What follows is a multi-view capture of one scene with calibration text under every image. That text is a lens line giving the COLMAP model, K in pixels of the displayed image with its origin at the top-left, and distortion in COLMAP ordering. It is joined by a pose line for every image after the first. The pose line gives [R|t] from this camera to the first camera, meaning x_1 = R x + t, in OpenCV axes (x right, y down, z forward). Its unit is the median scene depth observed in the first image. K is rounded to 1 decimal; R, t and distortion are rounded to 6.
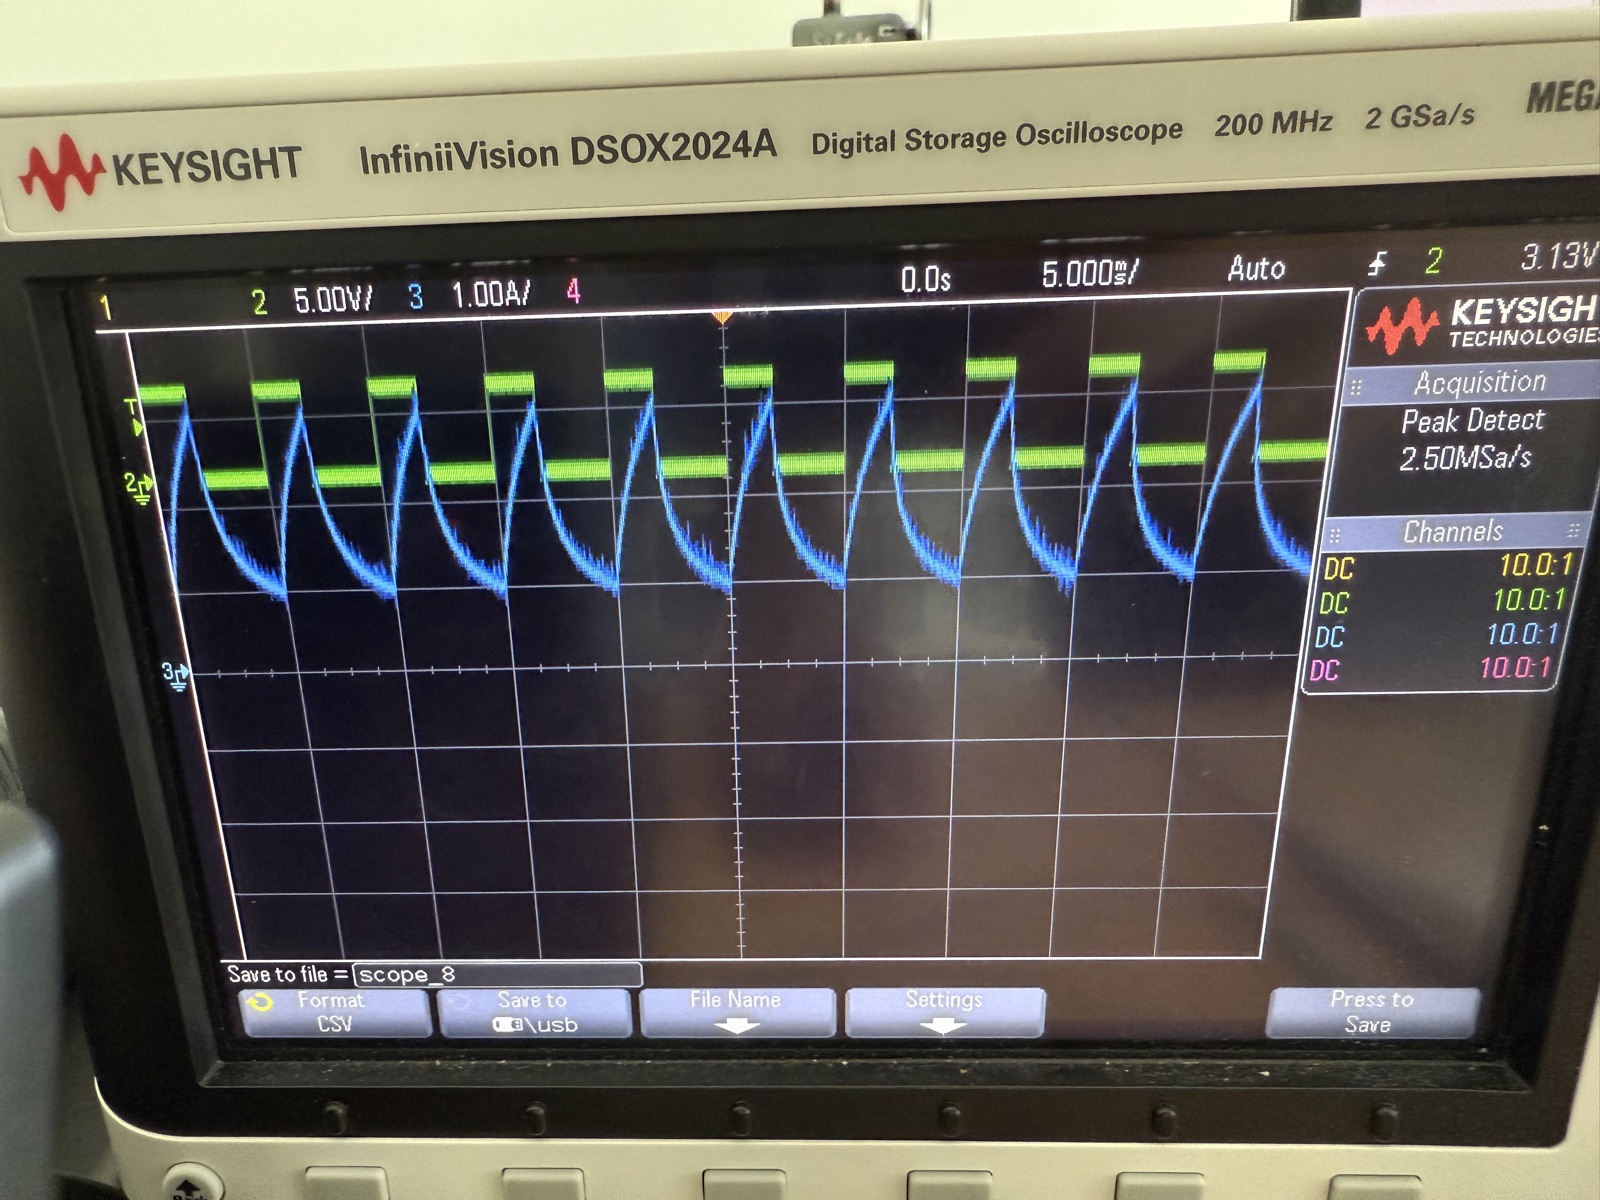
lens RADIAL K [[1110.2, 0, 706.8], [0, 1110.2, 604.8], [0, 0, 1]] dist [-0.000499, 0.002485]
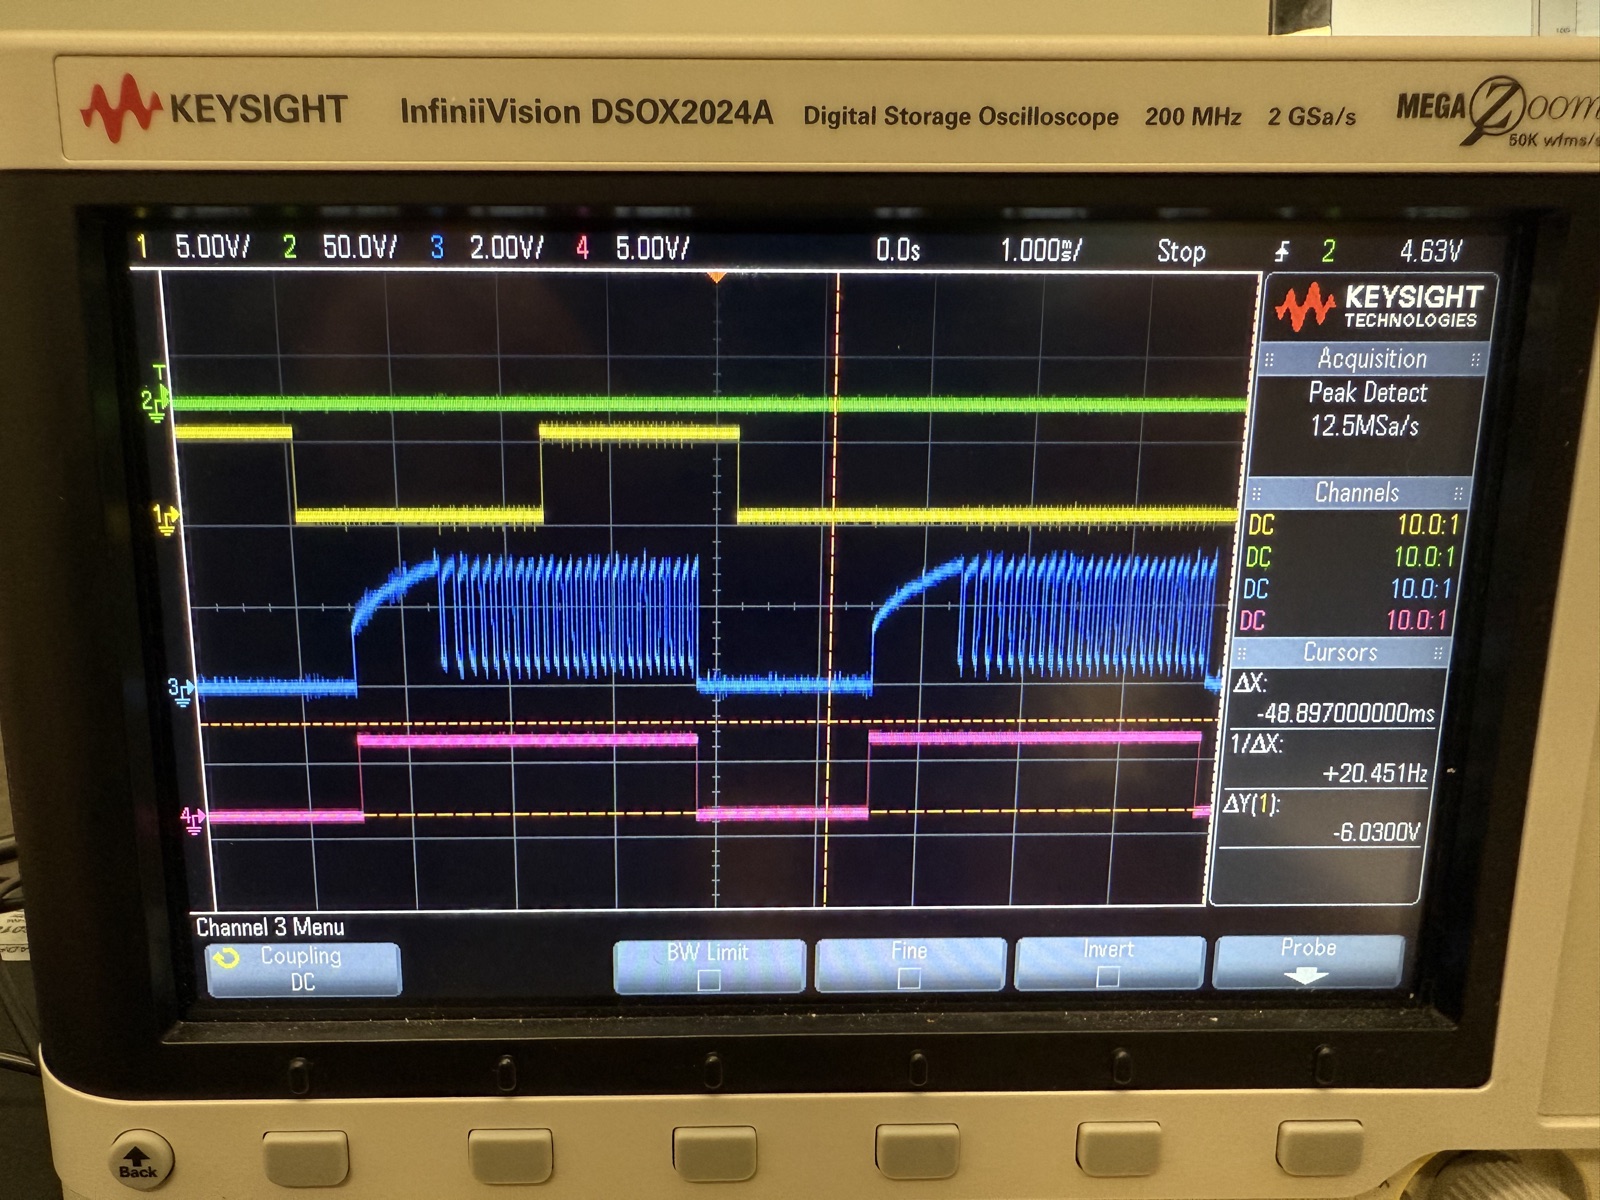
lens RADIAL K [[1111.0, 0, 711.1], [0, 1111.0, 612.8], [0, 0, 1]] dist [-0.005711, 0.007466]
pose [[0.997299, 0.023498, 0.069591, -0.062536], [-0.014802, 0.992304, -0.122937, 0.216166], [-0.071944, 0.121575, 0.989971, -0.058898]]
